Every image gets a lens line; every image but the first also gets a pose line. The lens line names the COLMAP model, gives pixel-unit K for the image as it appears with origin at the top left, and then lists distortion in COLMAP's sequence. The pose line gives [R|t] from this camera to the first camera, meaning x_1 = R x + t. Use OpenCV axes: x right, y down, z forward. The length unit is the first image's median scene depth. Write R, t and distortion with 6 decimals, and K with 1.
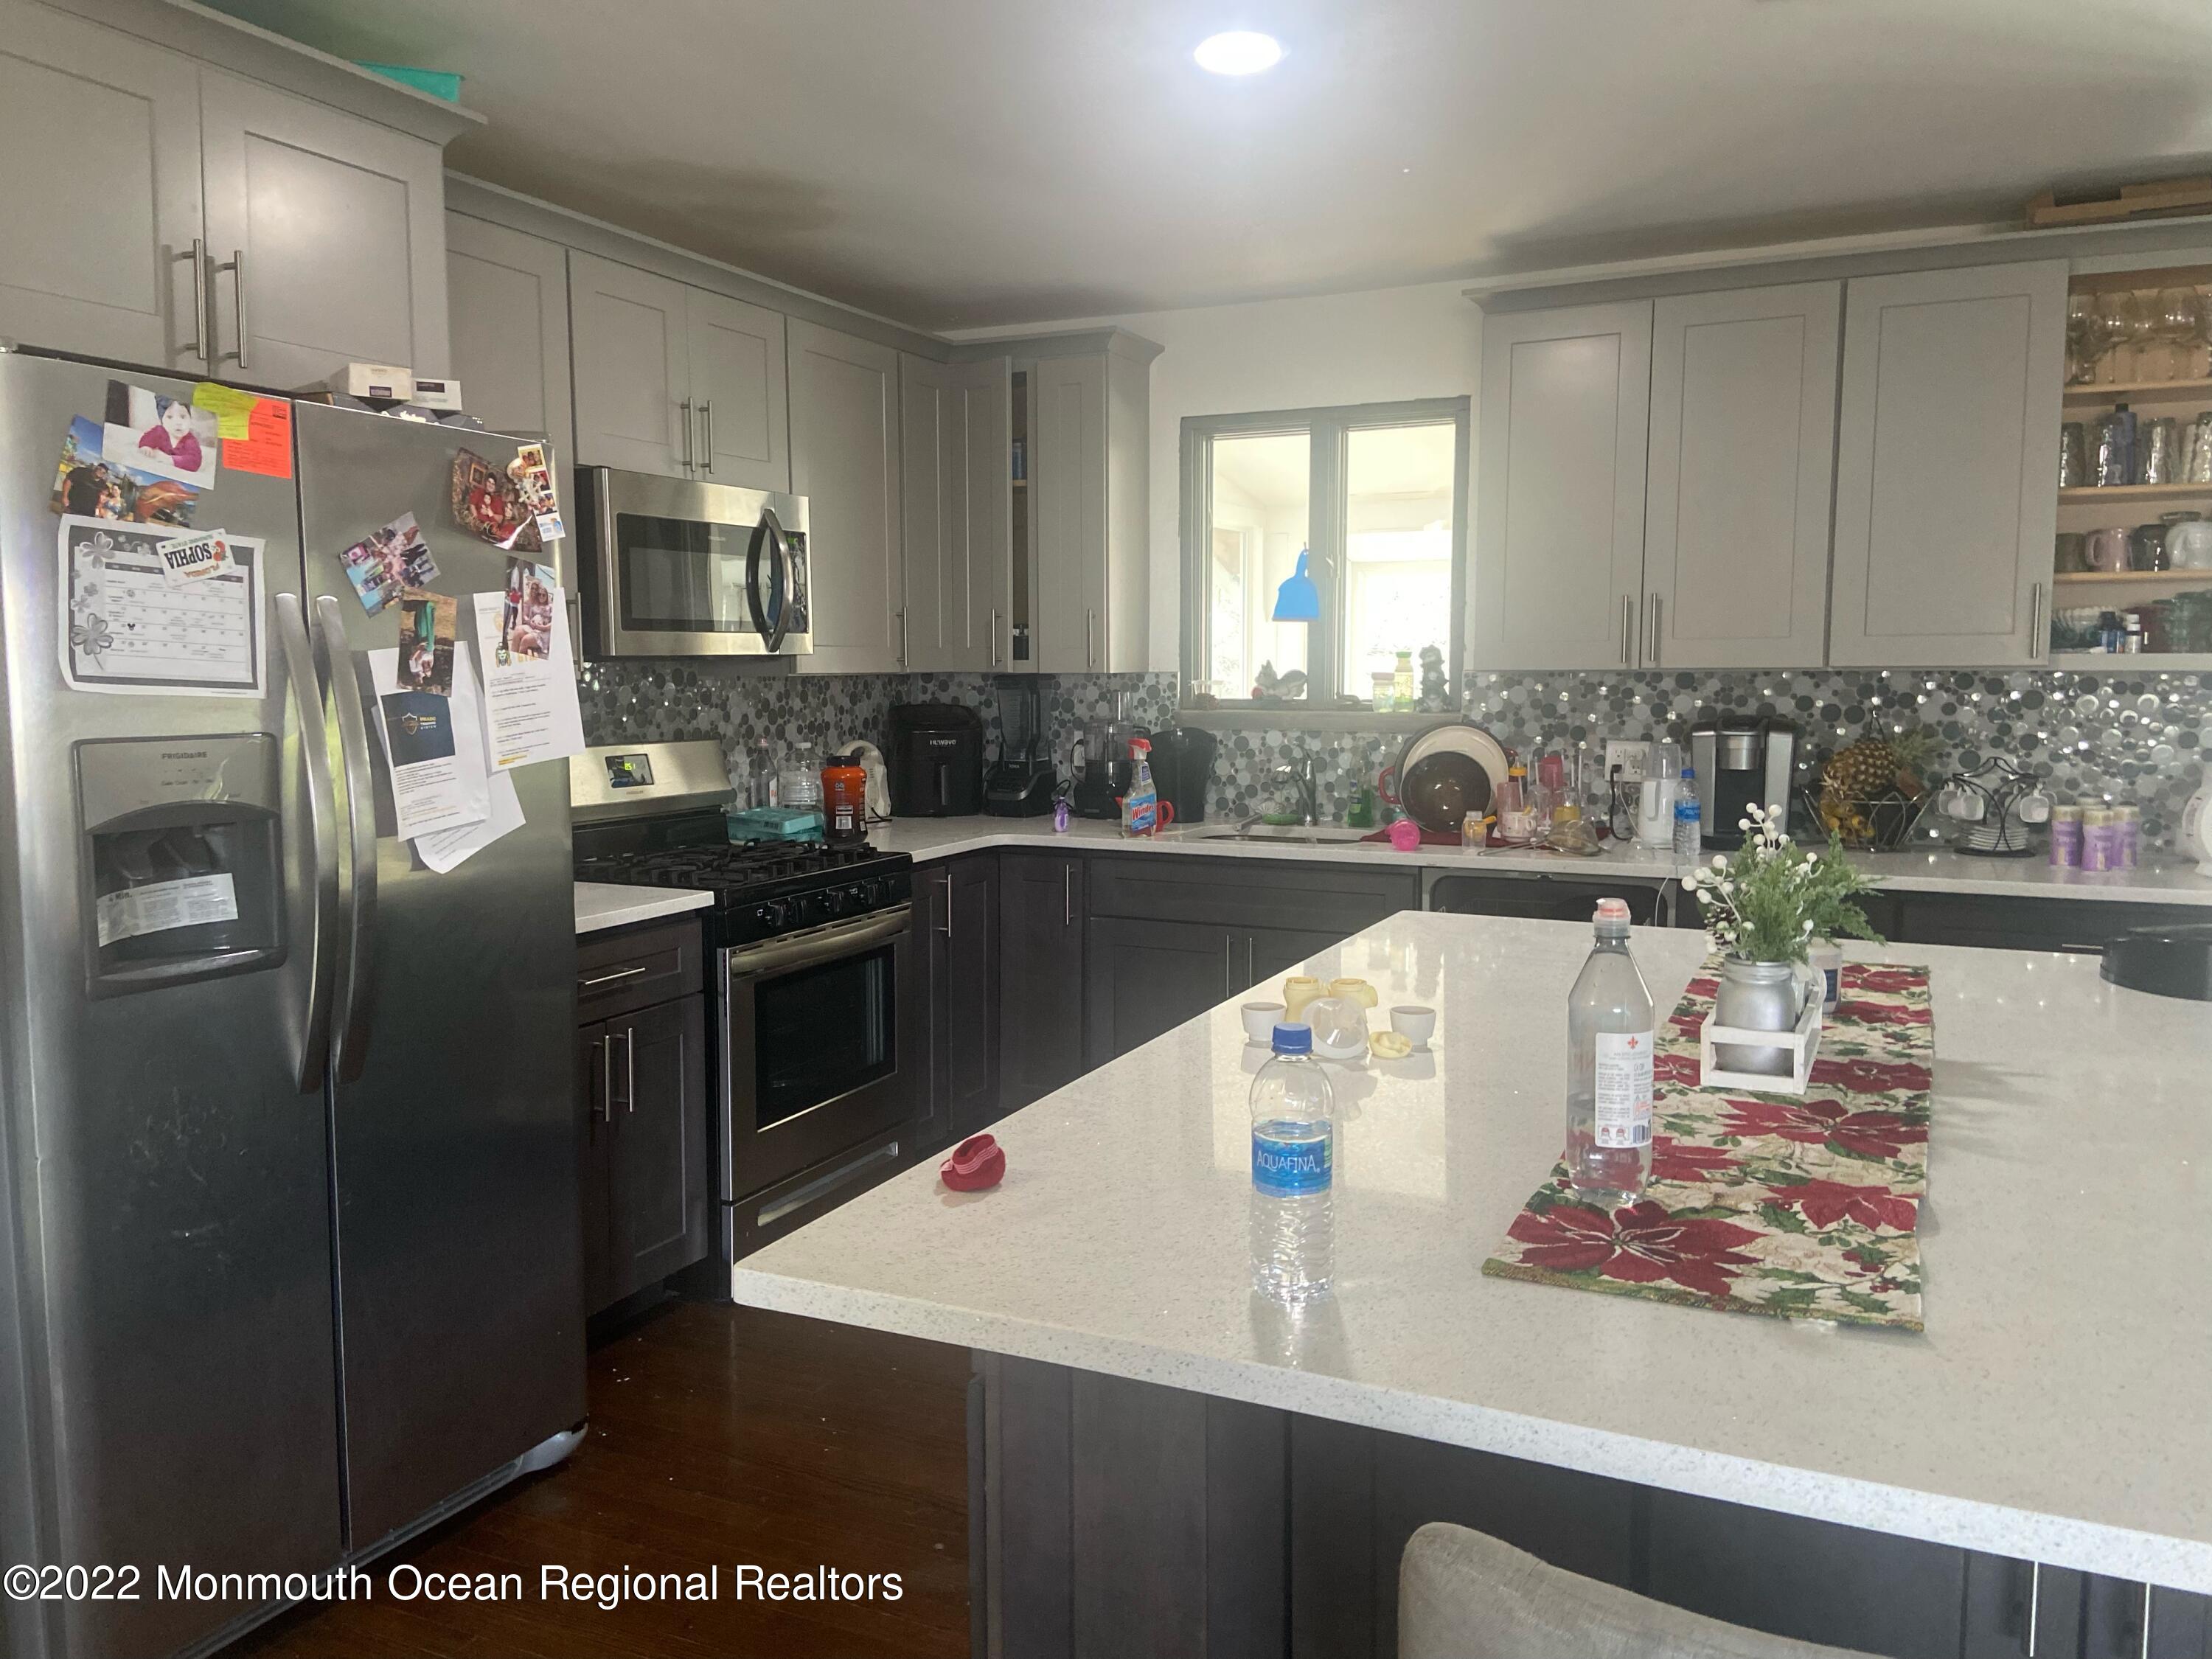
lens RADIAL K [[1610.3, 0, 1096.2], [0, 1610.3, 822.2], [0, 0, 1]] dist [0.010802, -0.008598]
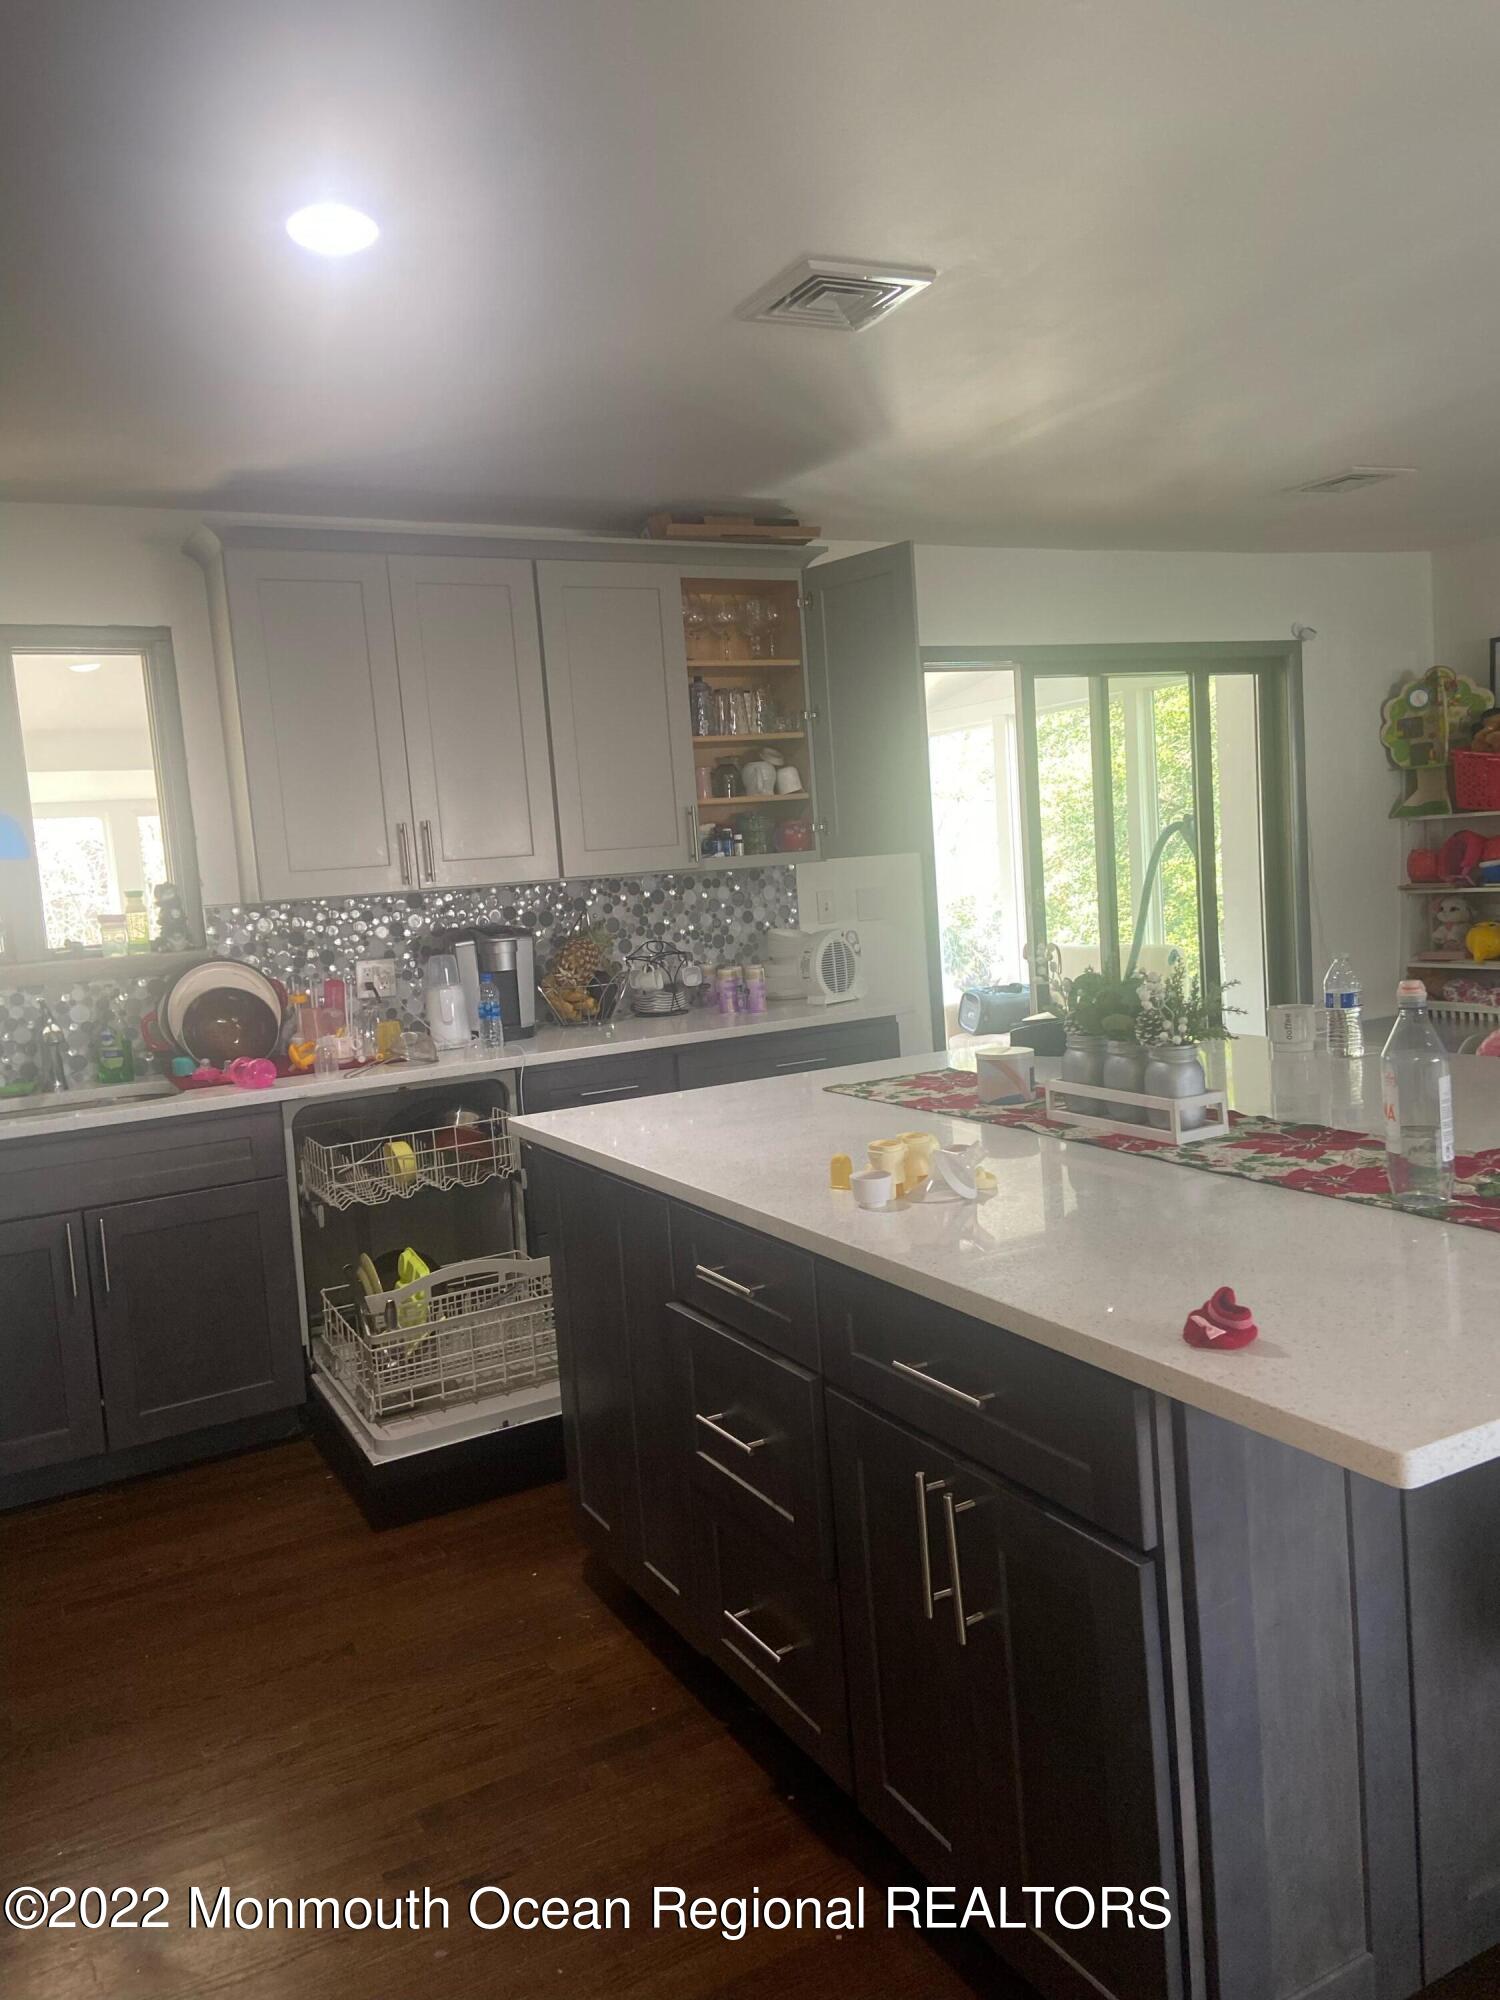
lens RADIAL K [[1456.0, 0, 748.1], [0, 1456.0, 1000.2], [0, 0, 1]] dist [0.010802, -0.008598]
pose [[0.563432, -0.113020, 0.818395, -0.352117], [0.148156, 0.988362, 0.034493, -0.021613], [-0.812769, 0.101815, 0.573620, 0.257509]]
